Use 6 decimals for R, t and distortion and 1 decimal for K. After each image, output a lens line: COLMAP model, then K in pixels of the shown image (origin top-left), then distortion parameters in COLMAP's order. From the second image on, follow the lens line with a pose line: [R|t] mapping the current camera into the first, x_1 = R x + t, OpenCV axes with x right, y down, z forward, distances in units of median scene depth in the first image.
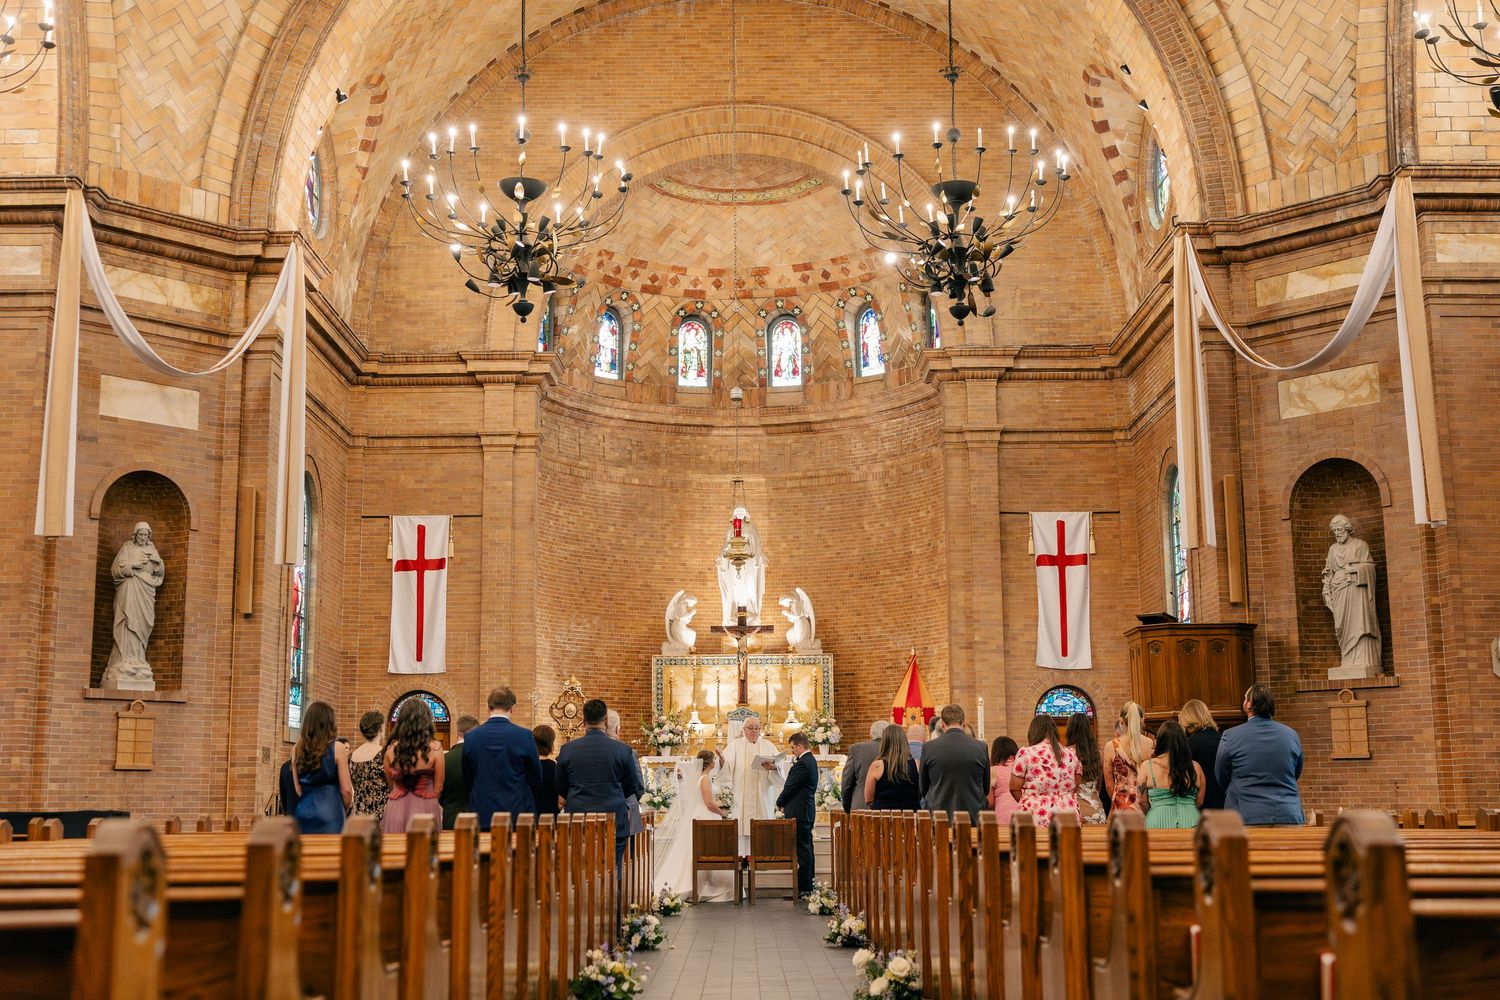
lens RADIAL K [[1752.7, 0, 754.3], [0, 1752.7, 488.6], [0, 0, 1]] dist [0.010085, 0.000000]
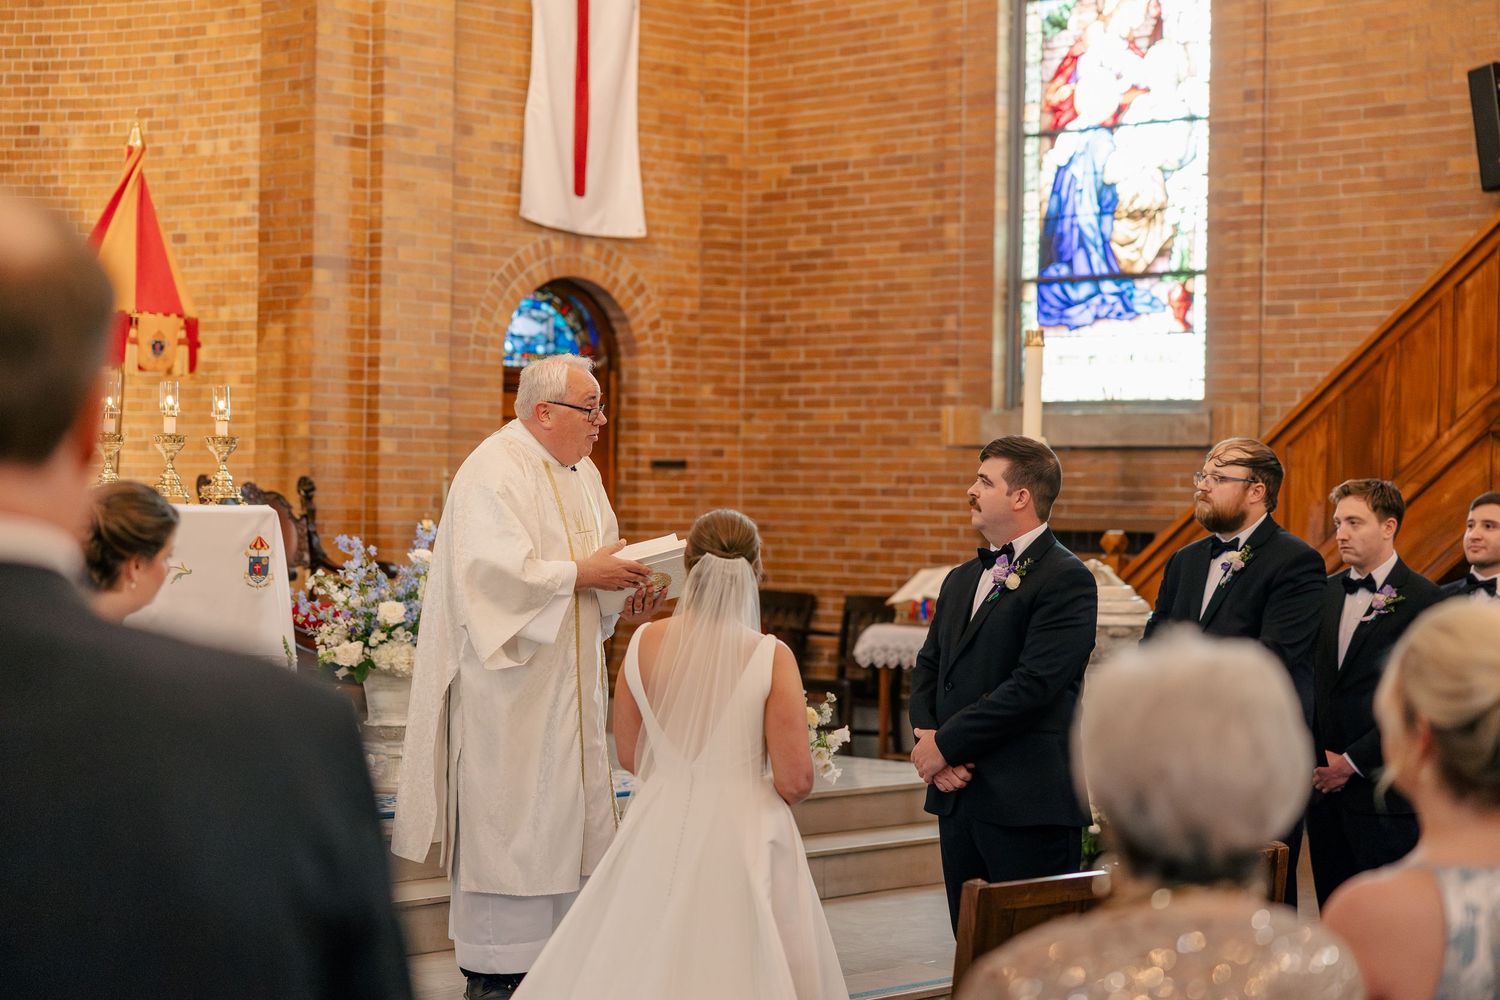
lens RADIAL K [[2885.0, 0, 742.3], [0, 2885.0, 490.3], [0, 0, 1]] dist [0.022692, 0.000000]
pose [[0.713244, 0.017249, 0.700703, -0.182393], [-0.144182, 0.981928, 0.122591, 0.072047], [-0.685926, -0.188466, 0.702842, 0.522074]]
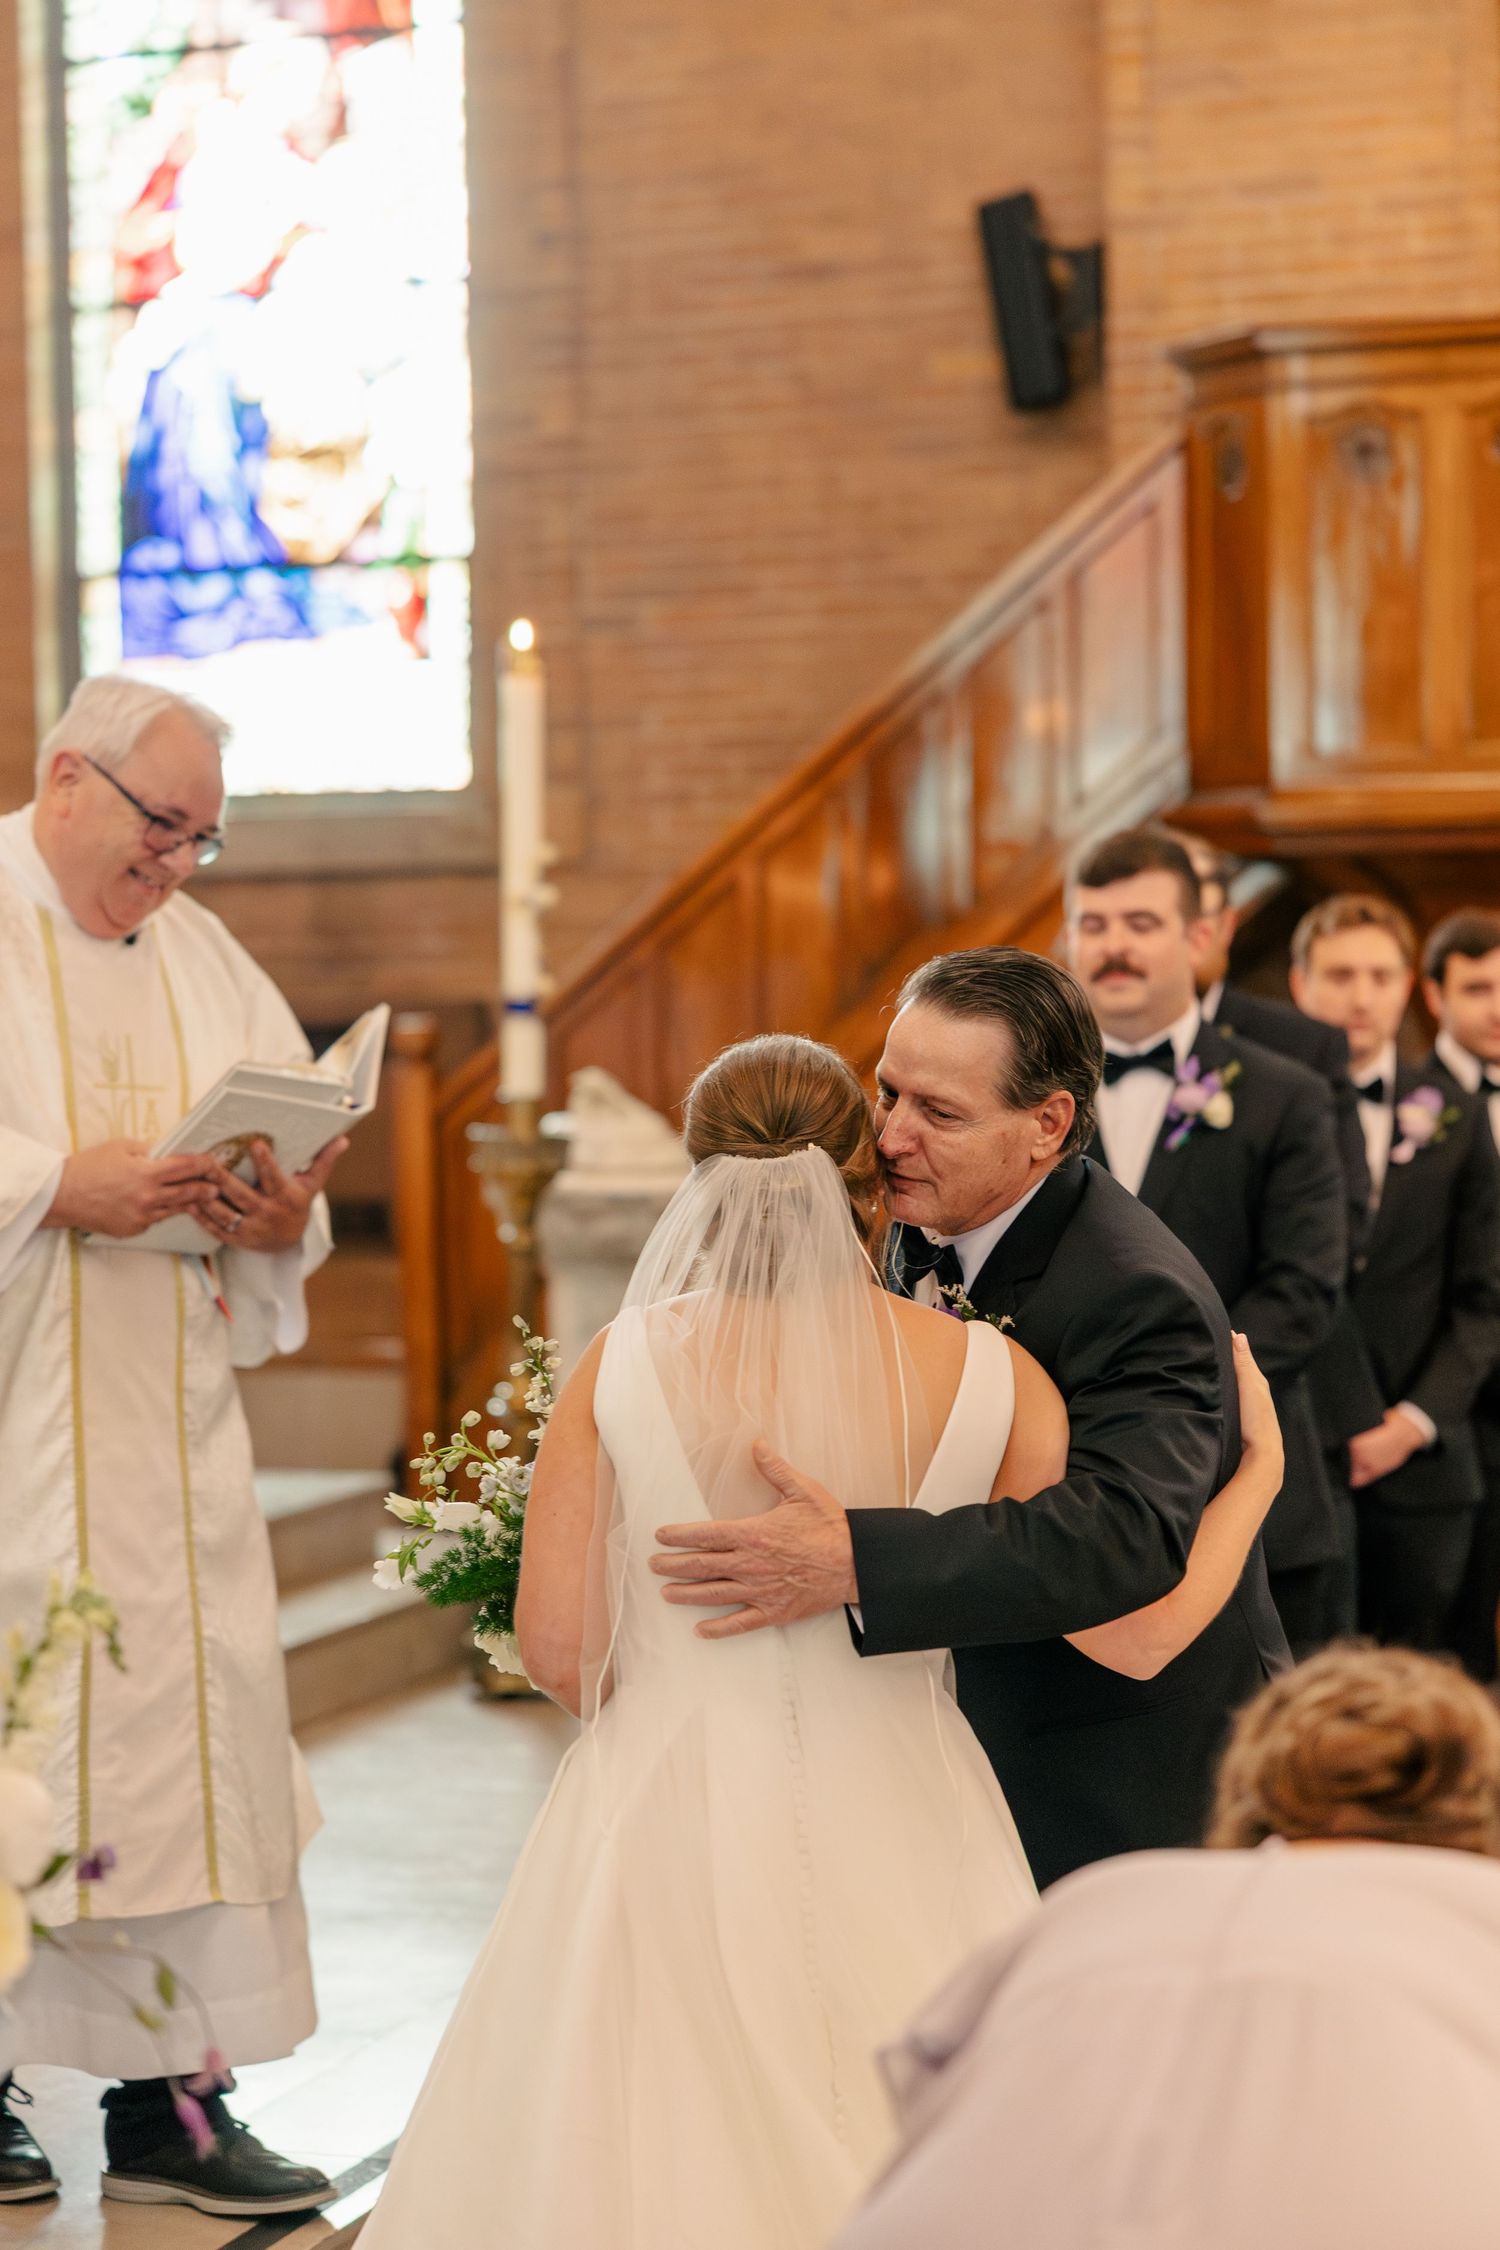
lens RADIAL K [[4327.5, 0, 756.9], [0, 4327.5, 1133.5], [0, 0, 1]] dist [0.022692, 0.000000]
pose [[0.349291, -0.041424, 0.936098, -0.165642], [-0.148519, 0.983946, 0.098958, 0.092008], [-0.925169, -0.173593, 0.337531, 0.634839]]
